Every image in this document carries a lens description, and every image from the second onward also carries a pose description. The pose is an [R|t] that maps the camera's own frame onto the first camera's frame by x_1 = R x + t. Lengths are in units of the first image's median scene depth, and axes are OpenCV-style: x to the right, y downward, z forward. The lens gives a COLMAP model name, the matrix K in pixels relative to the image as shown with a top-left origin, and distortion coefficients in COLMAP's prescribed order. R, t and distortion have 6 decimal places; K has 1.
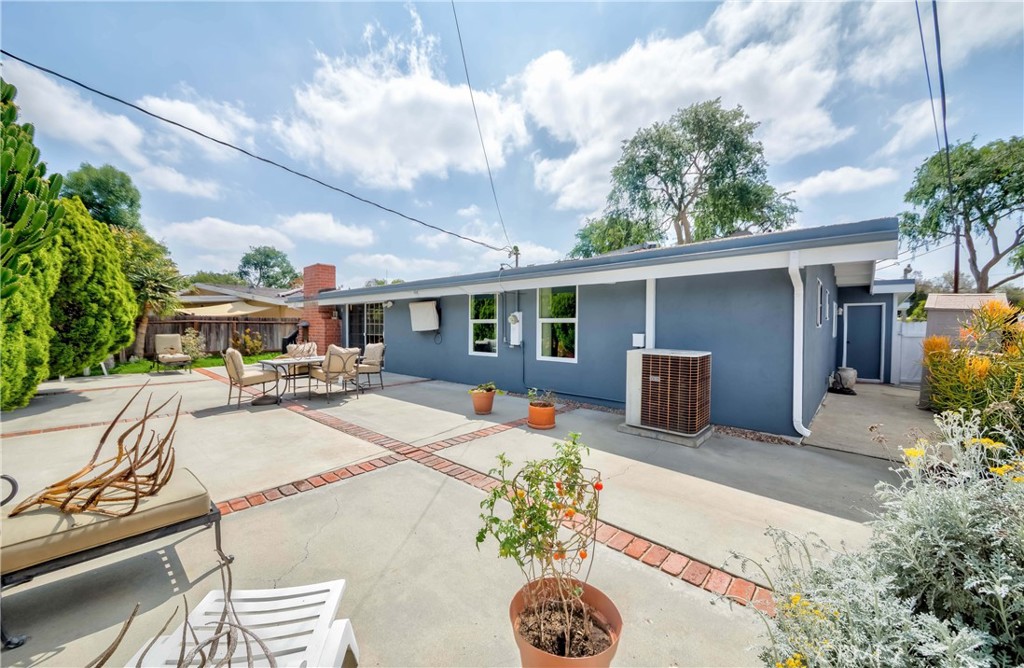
lens RADIAL K [[384.4, 0, 498.0], [0, 384.4, 336.8], [0, 0, 1]] dist [0.032916, -0.031038]
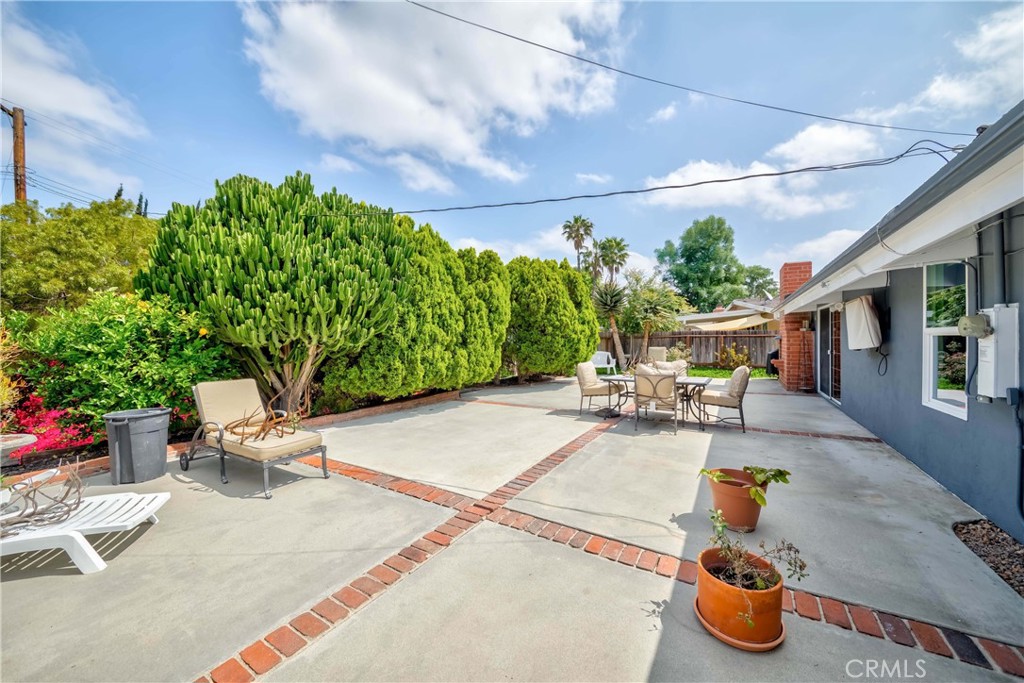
lens RADIAL K [[360.5, 0, 516.0], [0, 360.5, 343.7], [0, 0, 1]] dist [0.001323, 0.000166]
pose [[0.198804, 0.009581, -0.979992, 0.319602], [-0.020710, 0.999770, 0.005573, -0.024542], [0.979820, 0.019188, 0.198957, 0.576613]]
